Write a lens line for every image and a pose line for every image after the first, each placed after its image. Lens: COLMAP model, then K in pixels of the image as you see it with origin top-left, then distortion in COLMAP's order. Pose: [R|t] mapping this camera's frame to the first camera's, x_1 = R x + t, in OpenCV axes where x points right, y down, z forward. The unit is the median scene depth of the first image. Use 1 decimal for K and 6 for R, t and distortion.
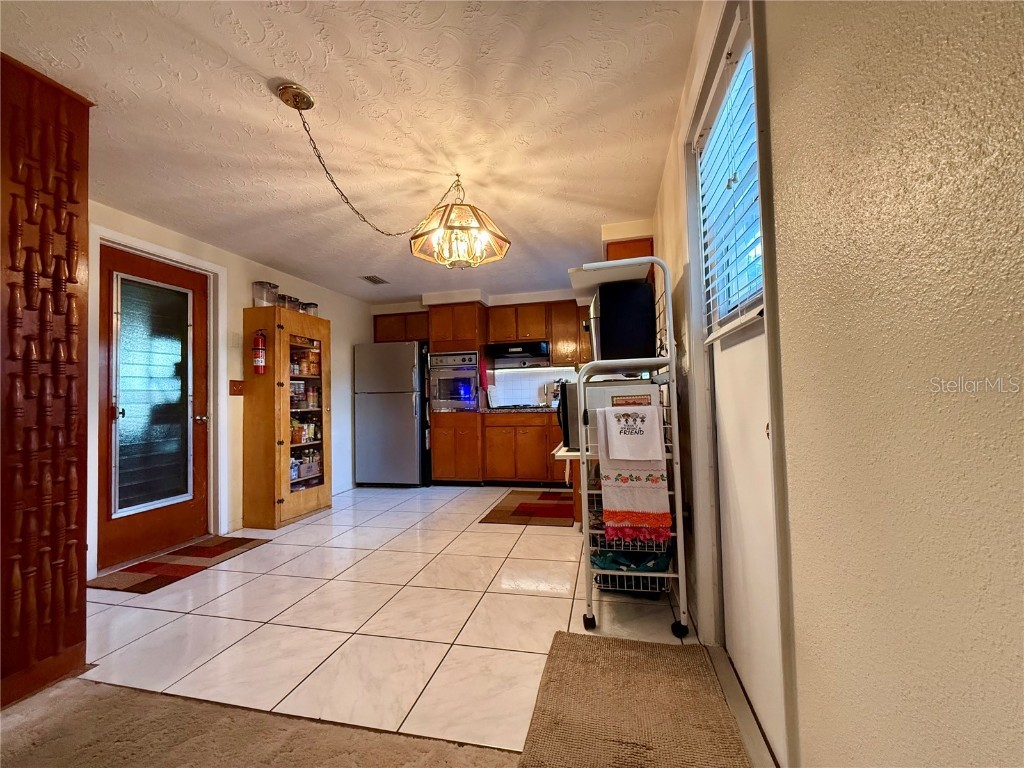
lens RADIAL K [[407.2, 0, 515.3], [0, 407.2, 383.4], [0, 0, 1]] dist [-0.002071, 0.000037]
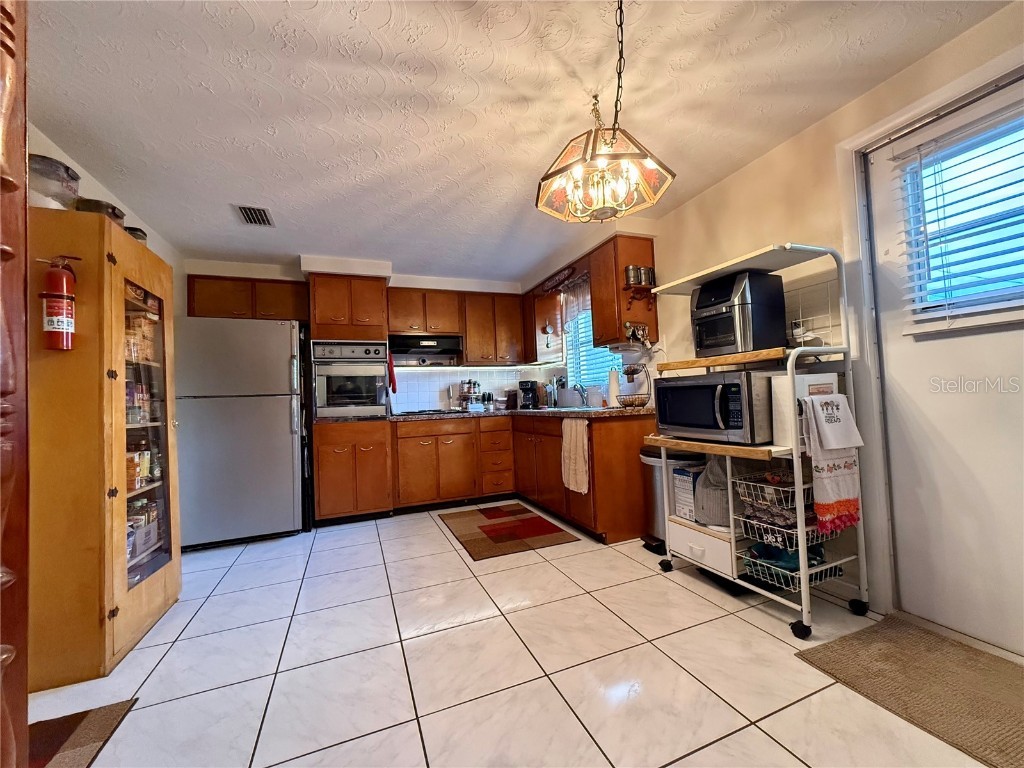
lens RADIAL K [[407.2, 0, 515.3], [0, 407.2, 383.4], [0, 0, 1]] dist [-0.002071, 0.000037]
pose [[0.821939, 0.012296, 0.569443, -0.444400], [0.001469, 0.999718, -0.023708, 0.025558], [-0.569574, 0.020323, 0.821689, 0.306031]]
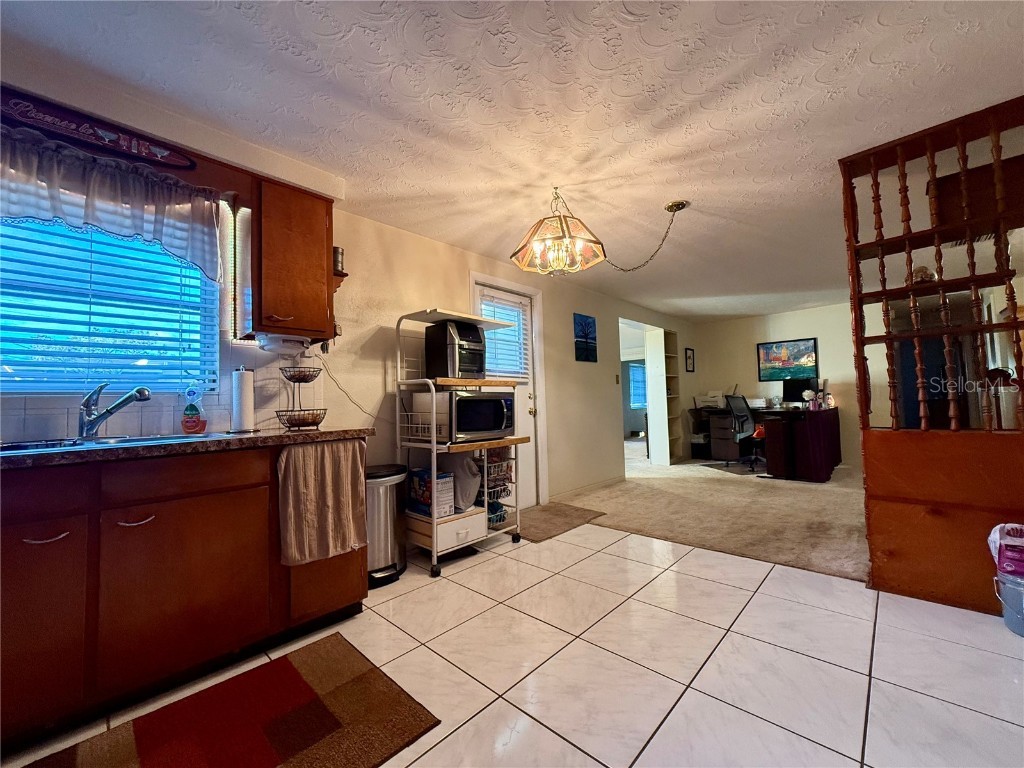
lens RADIAL K [[407.2, 0, 515.3], [0, 407.2, 383.4], [0, 0, 1]] dist [-0.002071, 0.000037]
pose [[-0.859207, 0.075943, 0.505961, -0.353347], [0.034175, 0.995233, -0.091346, 0.057084], [-0.510486, -0.061194, -0.857706, 1.244090]]
